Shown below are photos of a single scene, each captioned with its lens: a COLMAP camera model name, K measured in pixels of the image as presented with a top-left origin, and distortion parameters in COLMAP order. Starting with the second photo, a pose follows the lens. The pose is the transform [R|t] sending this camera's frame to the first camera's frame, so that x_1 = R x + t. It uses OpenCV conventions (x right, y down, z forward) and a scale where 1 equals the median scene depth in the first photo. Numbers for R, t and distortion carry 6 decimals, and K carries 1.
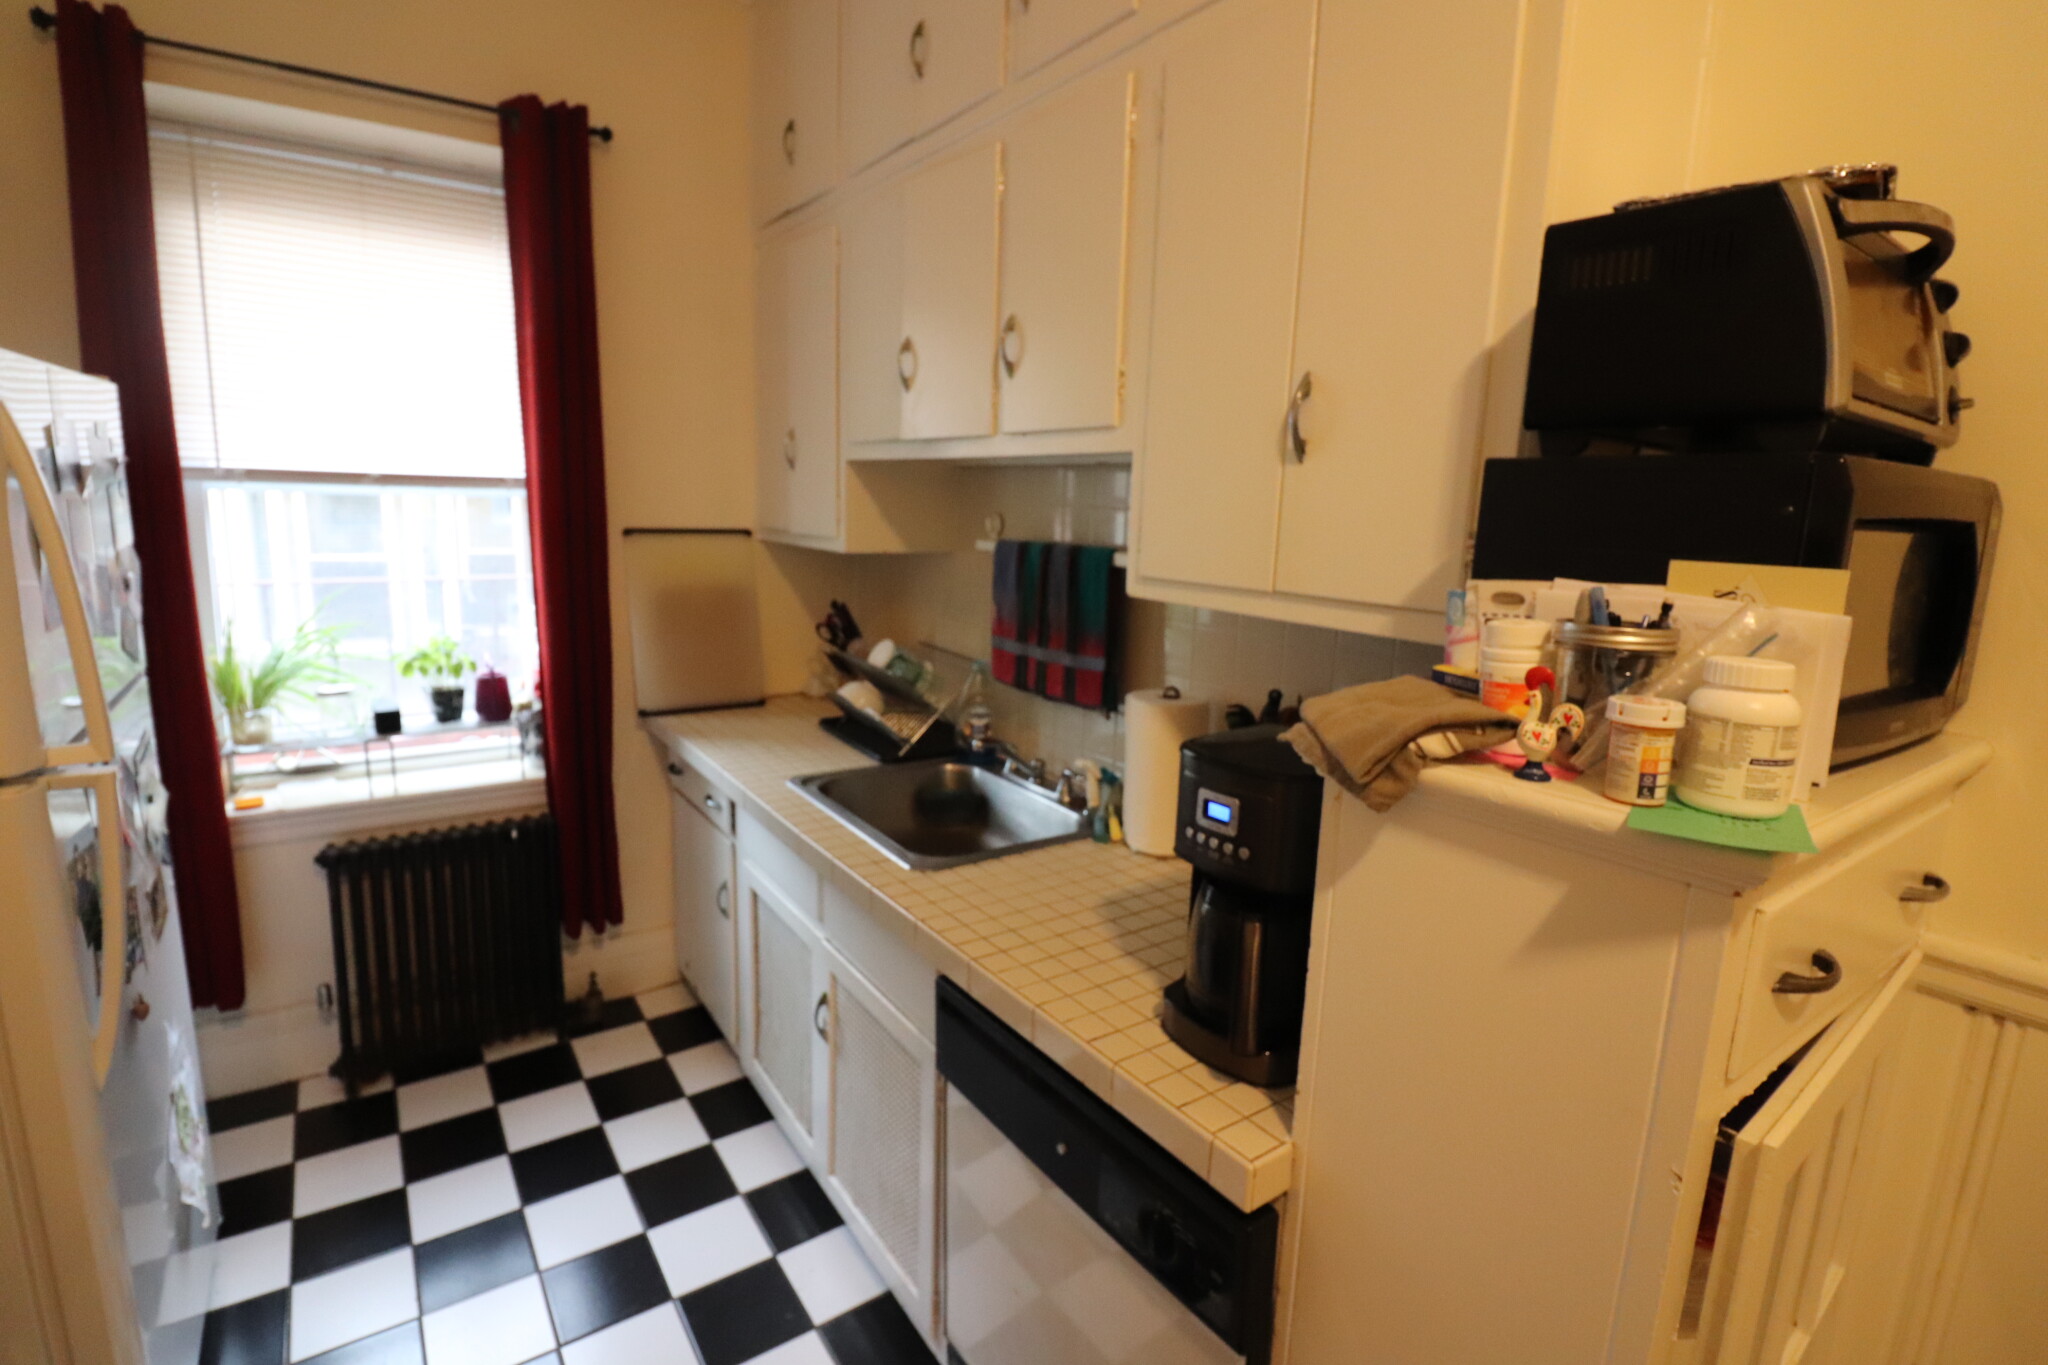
lens RADIAL K [[951.3, 0, 1016.4], [0, 951.3, 674.1], [0, 0, 1]] dist [-0.016902, -0.004047]
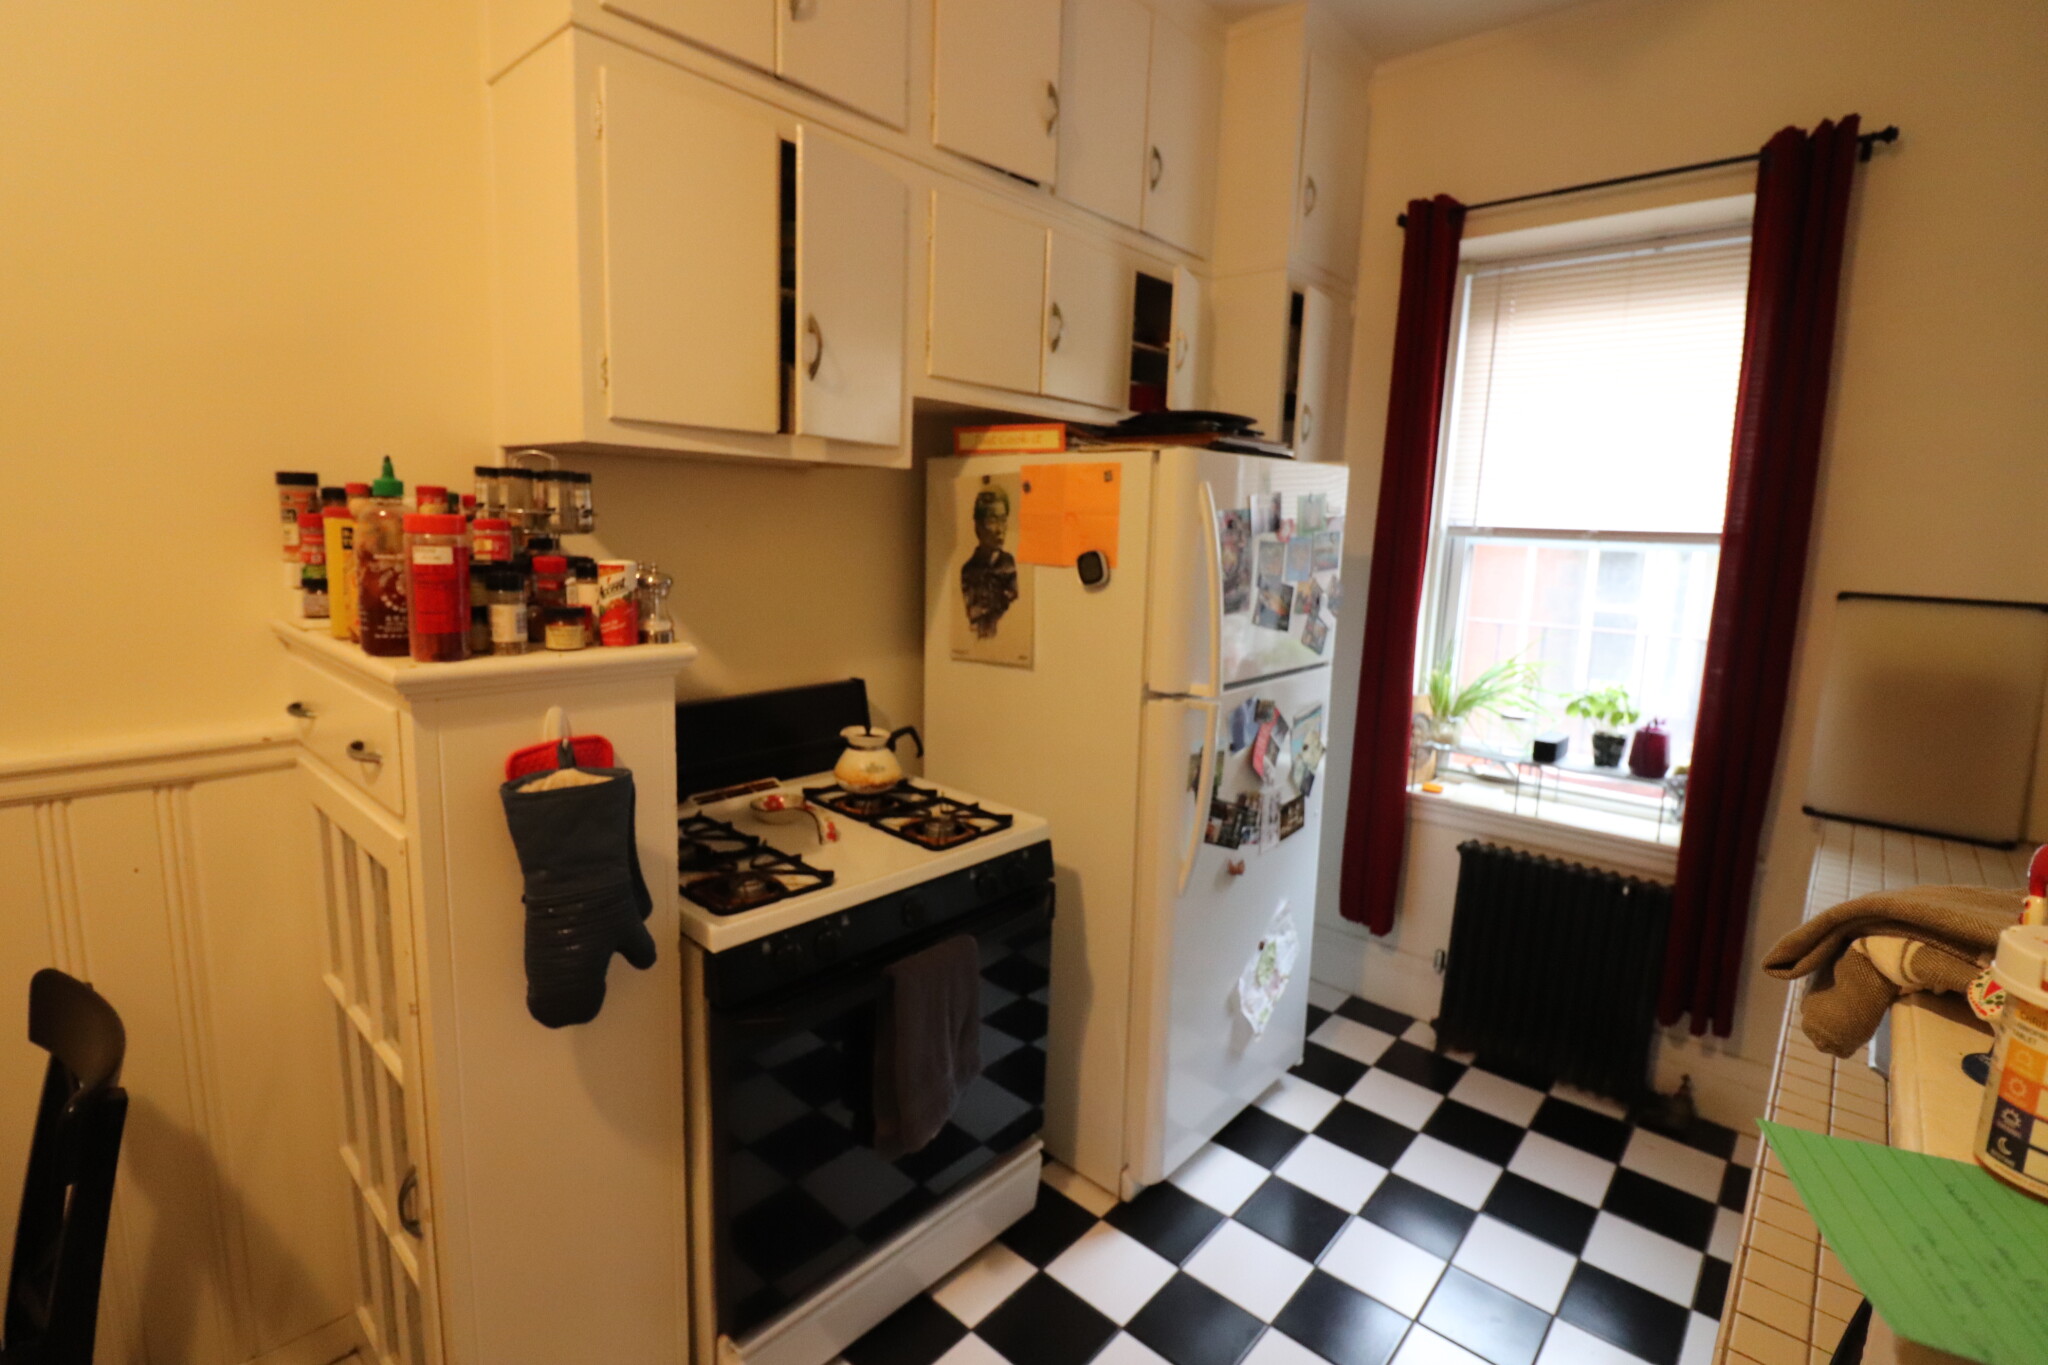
lens RADIAL K [[951.3, 0, 1014.0], [0, 951.3, 676.4], [0, 0, 1]] dist [-0.016902, -0.004047]
pose [[0.225799, 0.130506, -0.965393, 0.255831], [-0.196398, 0.976736, 0.086103, -0.008791], [0.954171, 0.170159, 0.246177, 0.116349]]
